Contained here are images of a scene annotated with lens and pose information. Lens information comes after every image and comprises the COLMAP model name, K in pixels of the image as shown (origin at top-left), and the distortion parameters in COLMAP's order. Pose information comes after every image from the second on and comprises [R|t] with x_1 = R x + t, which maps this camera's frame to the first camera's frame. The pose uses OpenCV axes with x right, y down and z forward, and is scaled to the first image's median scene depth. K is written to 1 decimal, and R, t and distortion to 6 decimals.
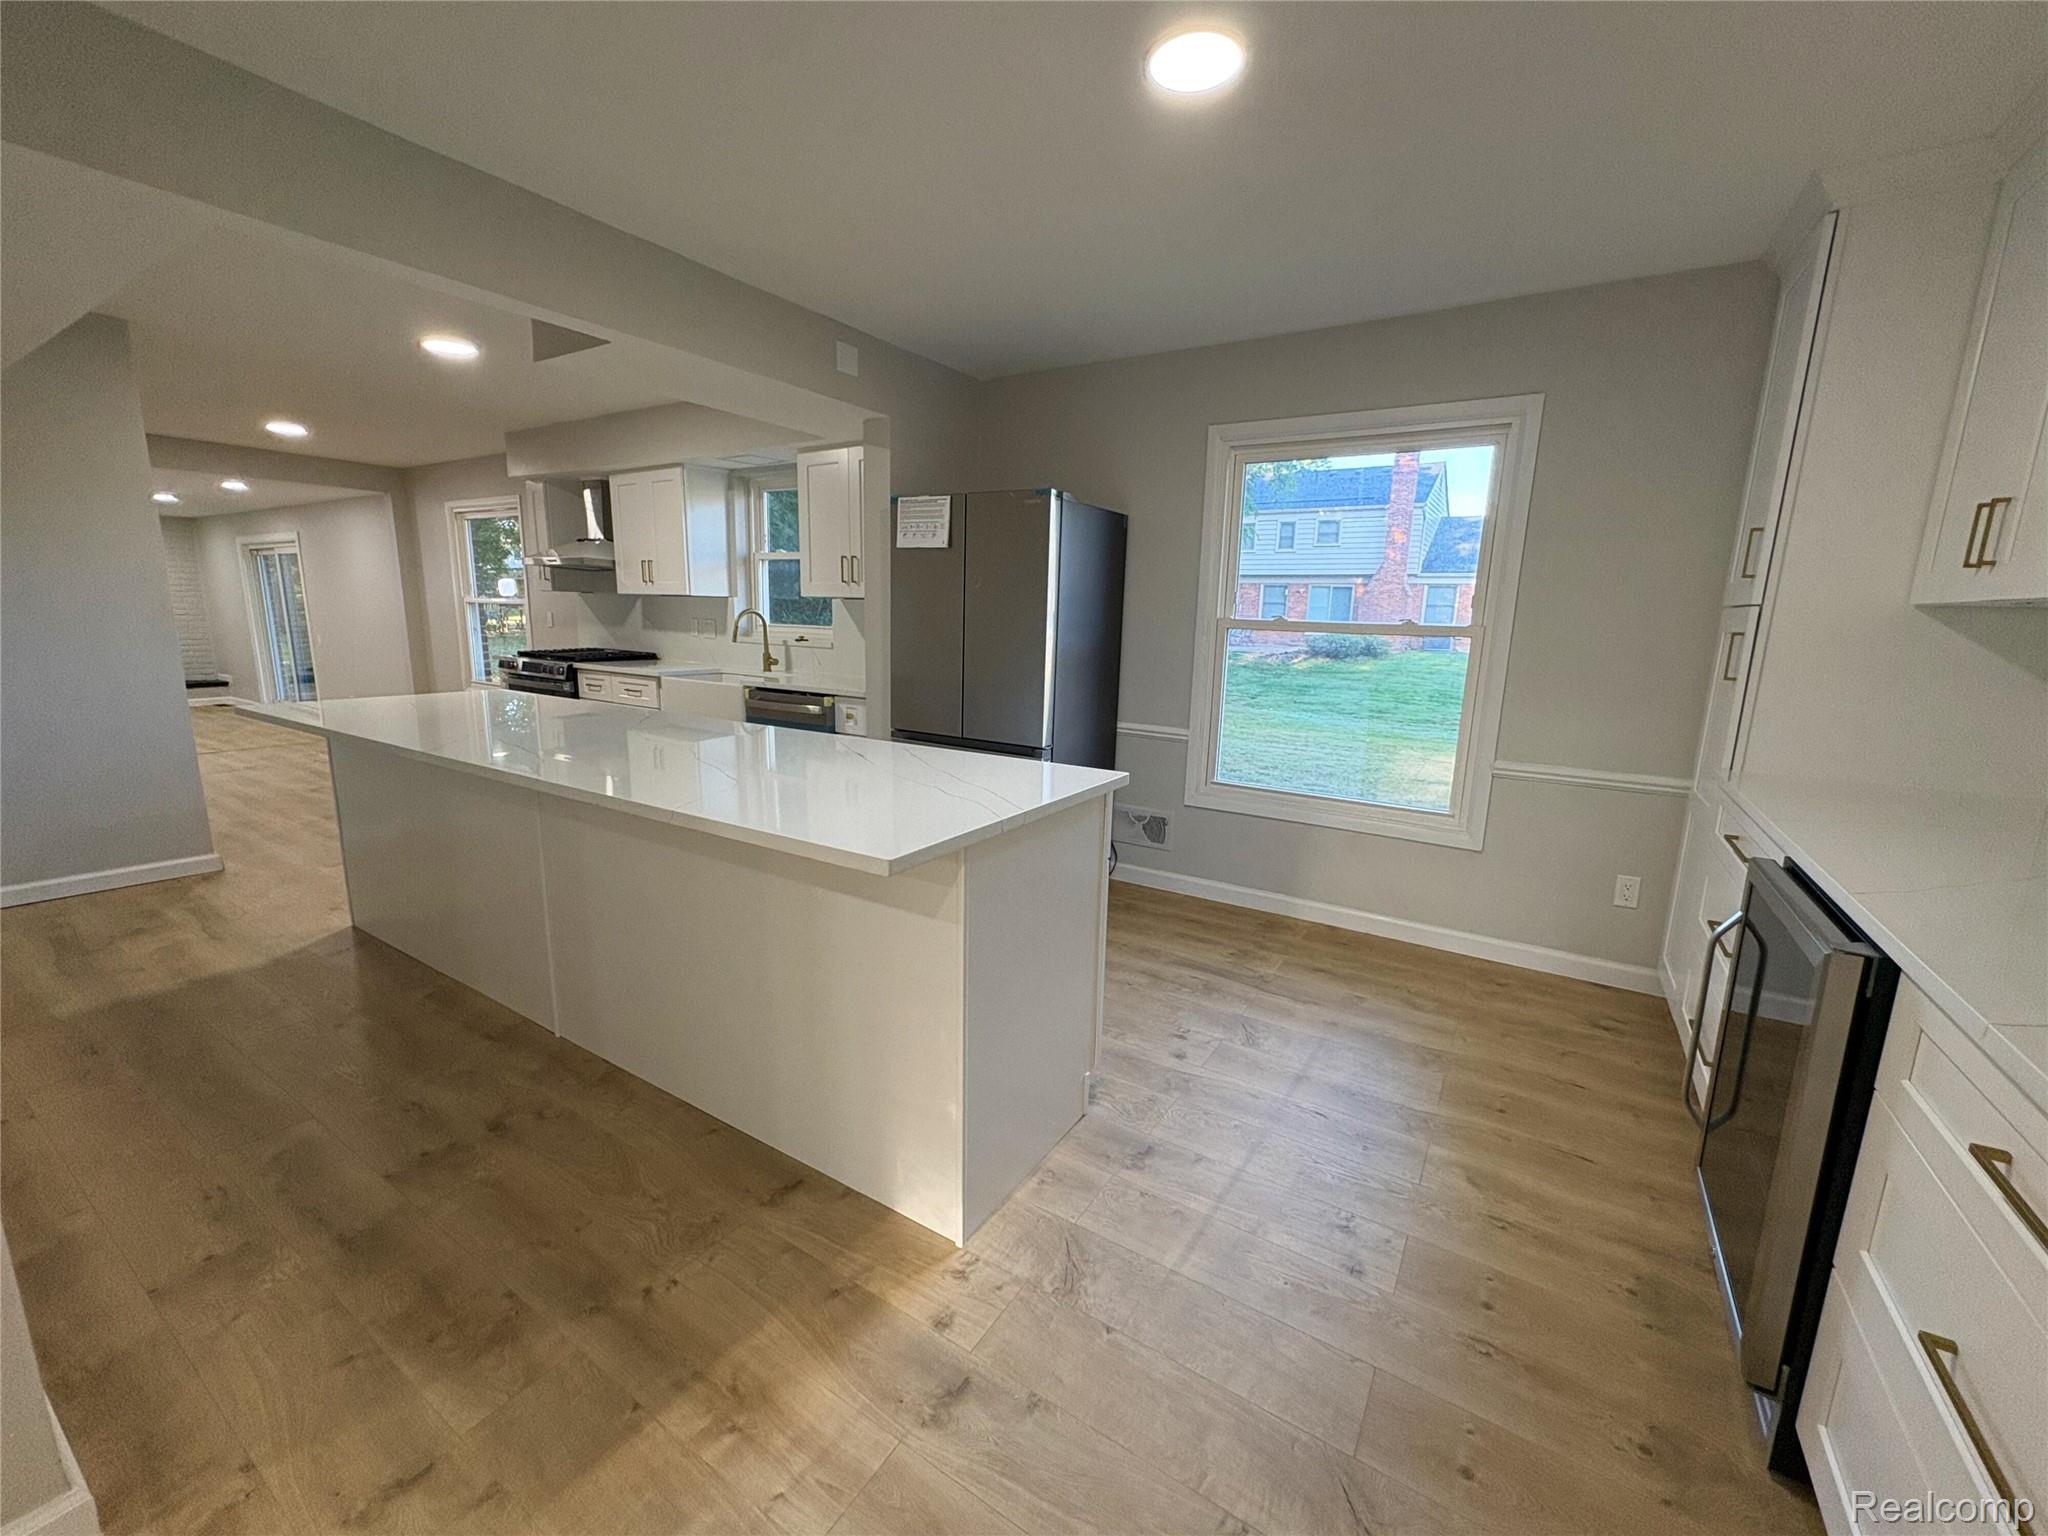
lens RADIAL K [[818.0, 0, 1018.5], [0, 818.0, 768.8], [0, 0, 1]] dist [0.003550, 0.000159]
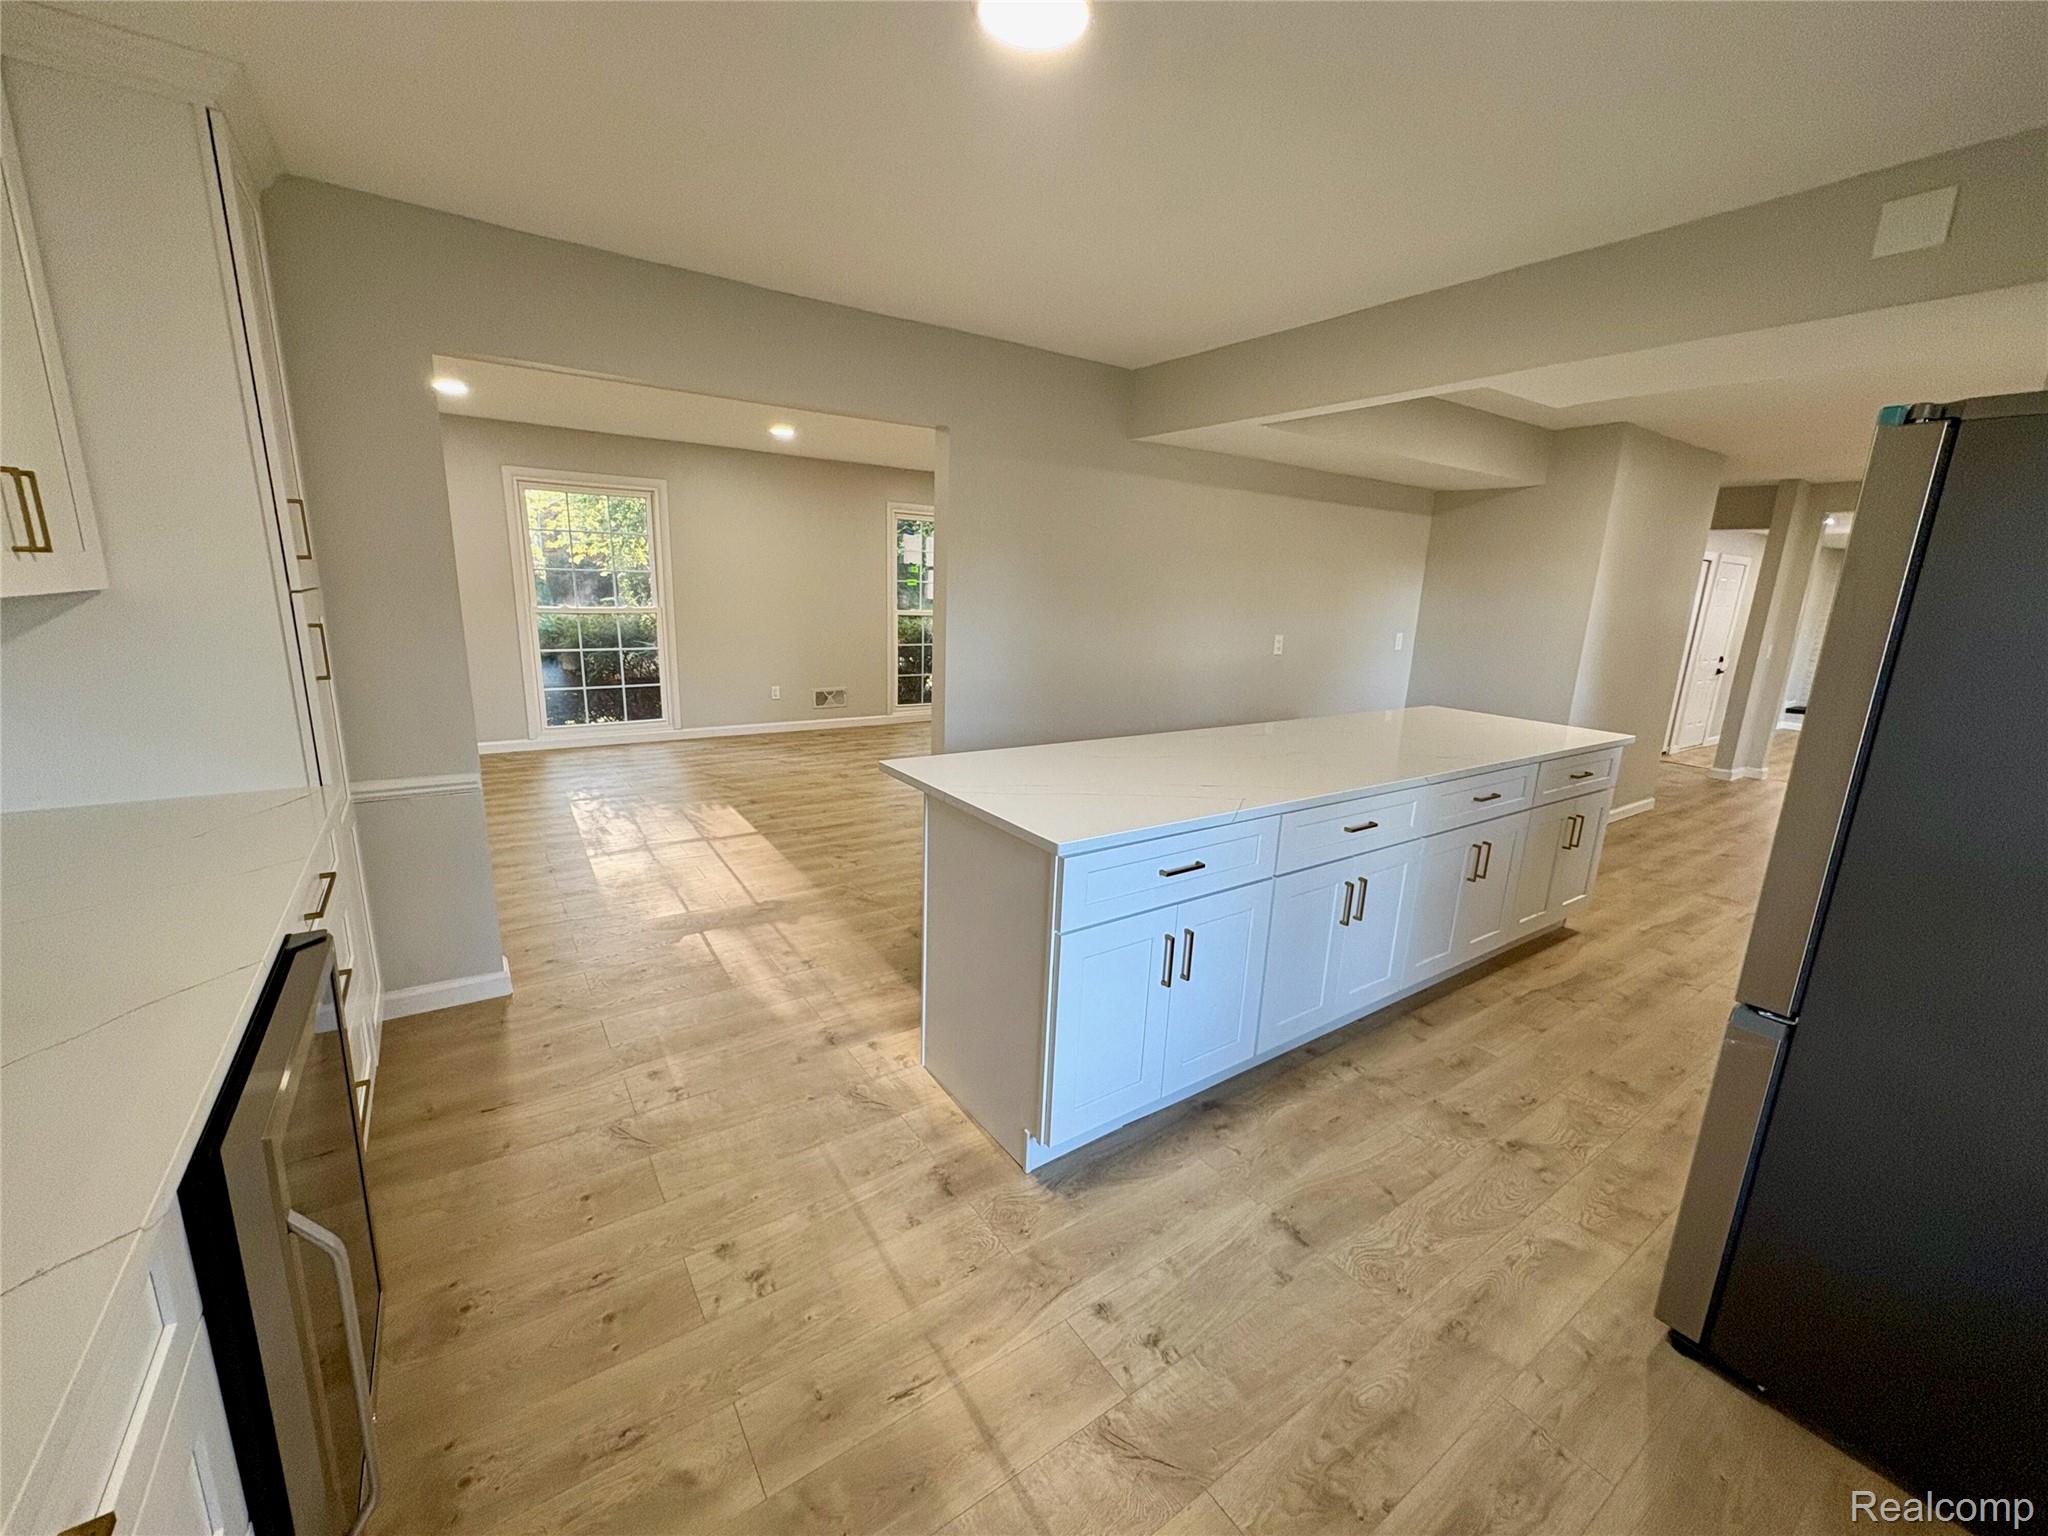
lens RADIAL K [[818.0, 0, 1030.2], [0, 818.0, 763.7], [0, 0, 1]] dist [0.003550, 0.000159]
pose [[-0.378125, 0.169399, -0.910124, 1.076189], [-0.218053, 0.939158, 0.265396, -0.349110], [0.899708, 0.298808, -0.318181, 1.440842]]
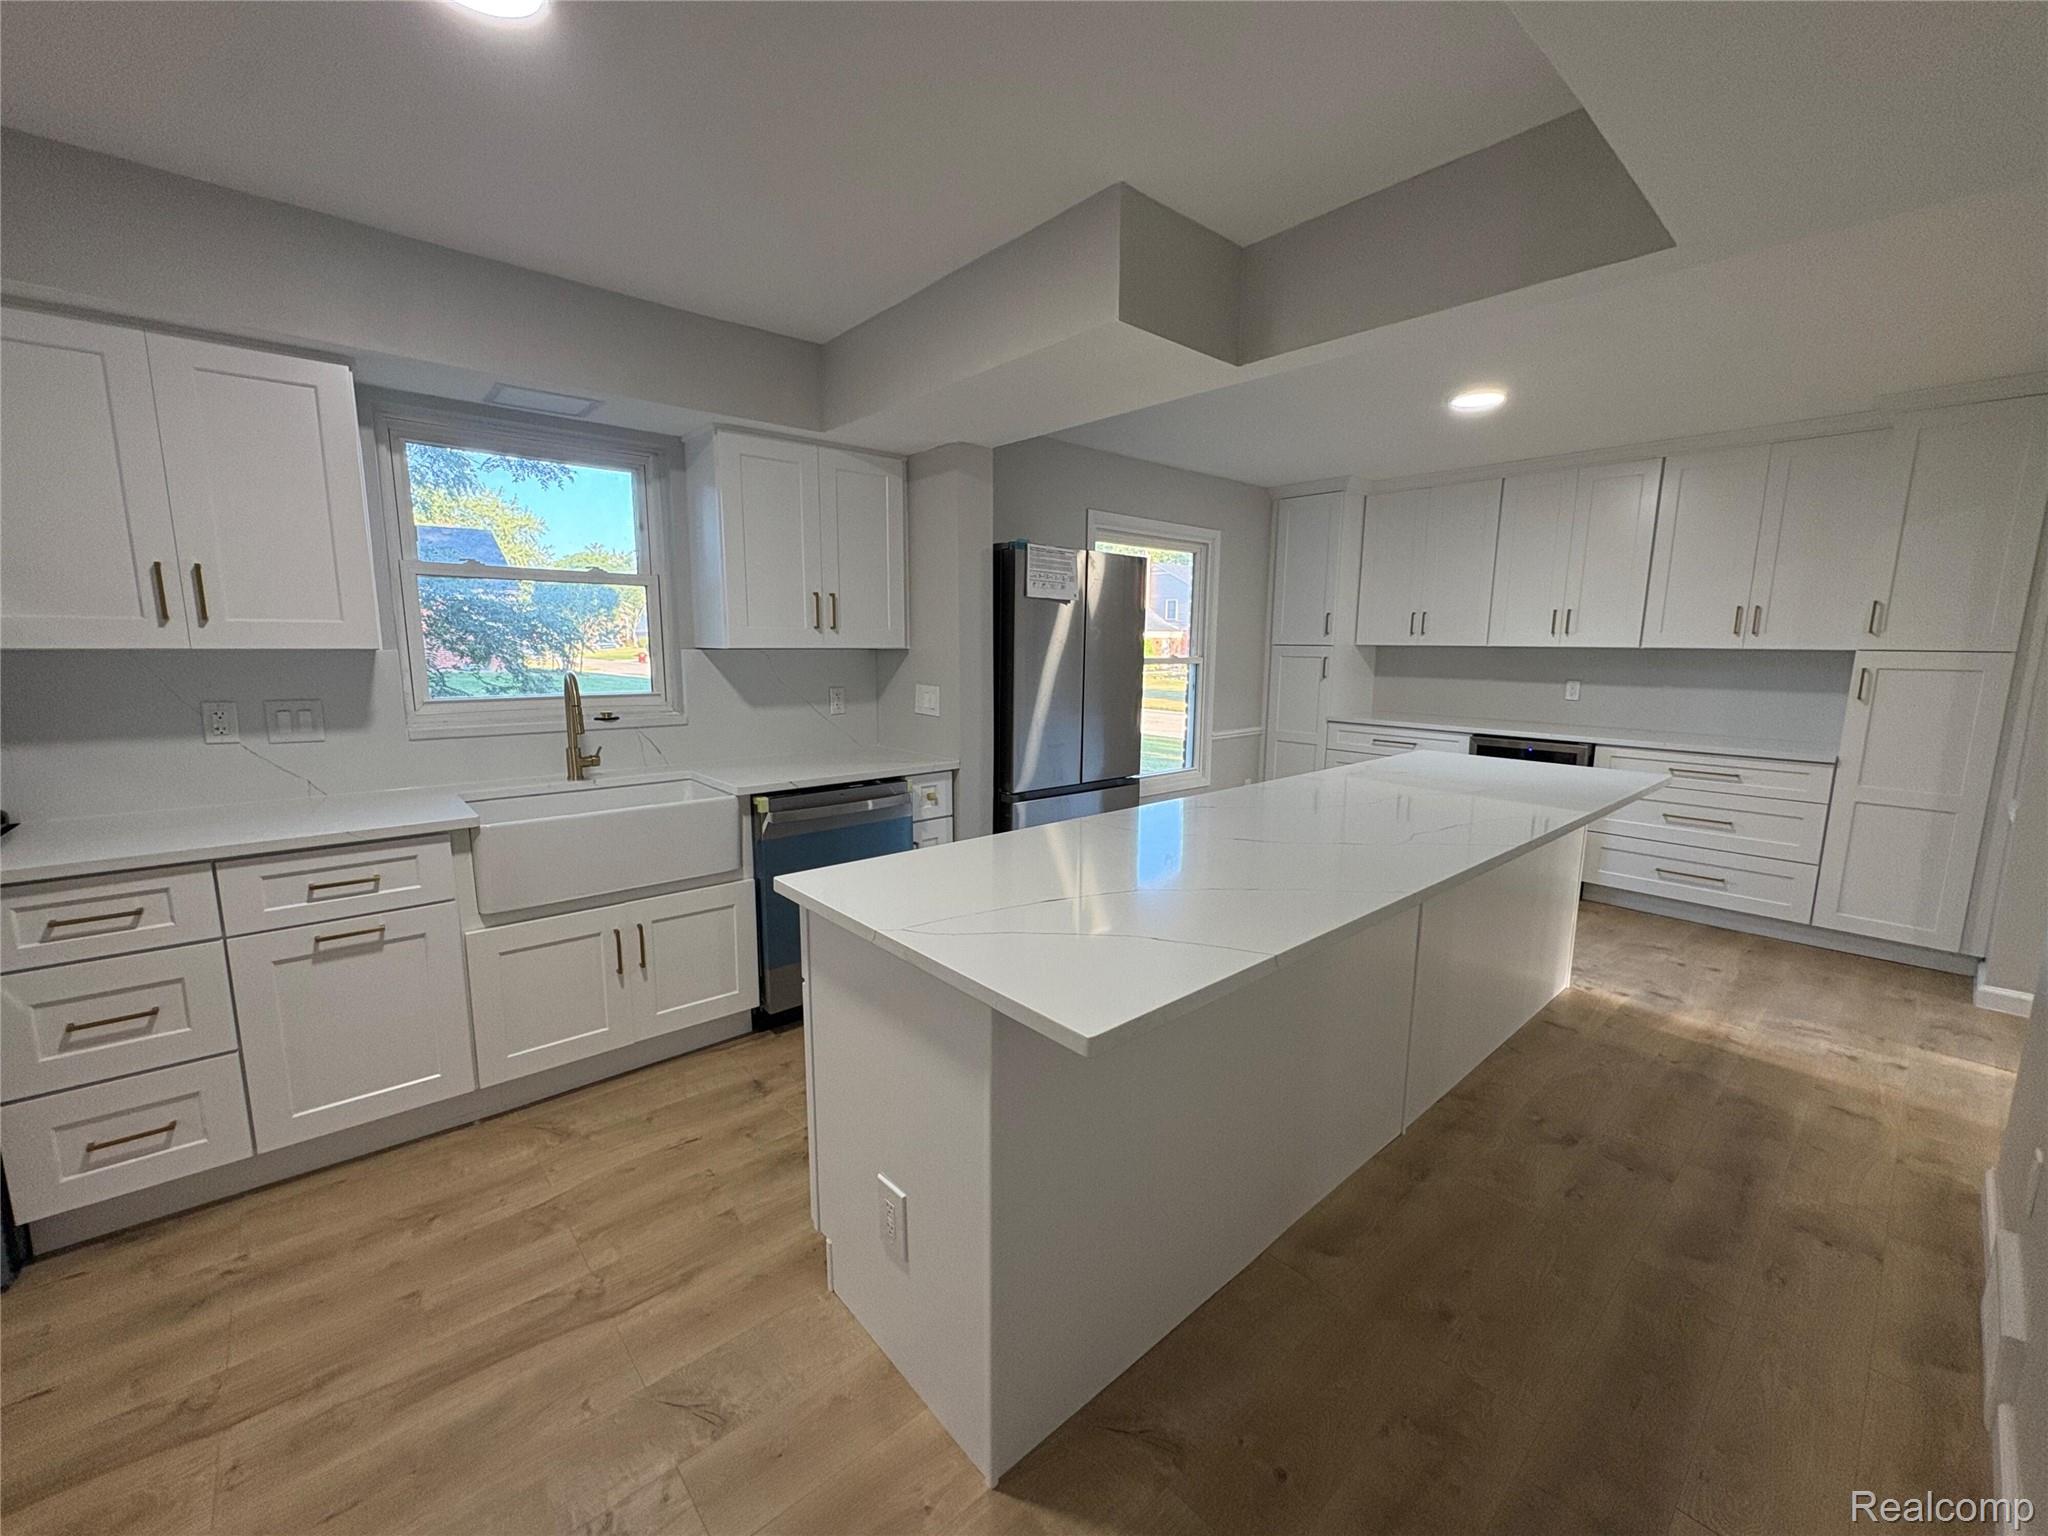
lens RADIAL K [[818.0, 0, 1023.7], [0, 818.0, 764.3], [0, 0, 1]] dist [0.003550, 0.000159]
pose [[0.274683, -0.165598, 0.947168, -2.145999], [0.180278, 0.976459, 0.118437, -0.397714], [-0.944483, 0.138221, 0.298071, 1.529462]]
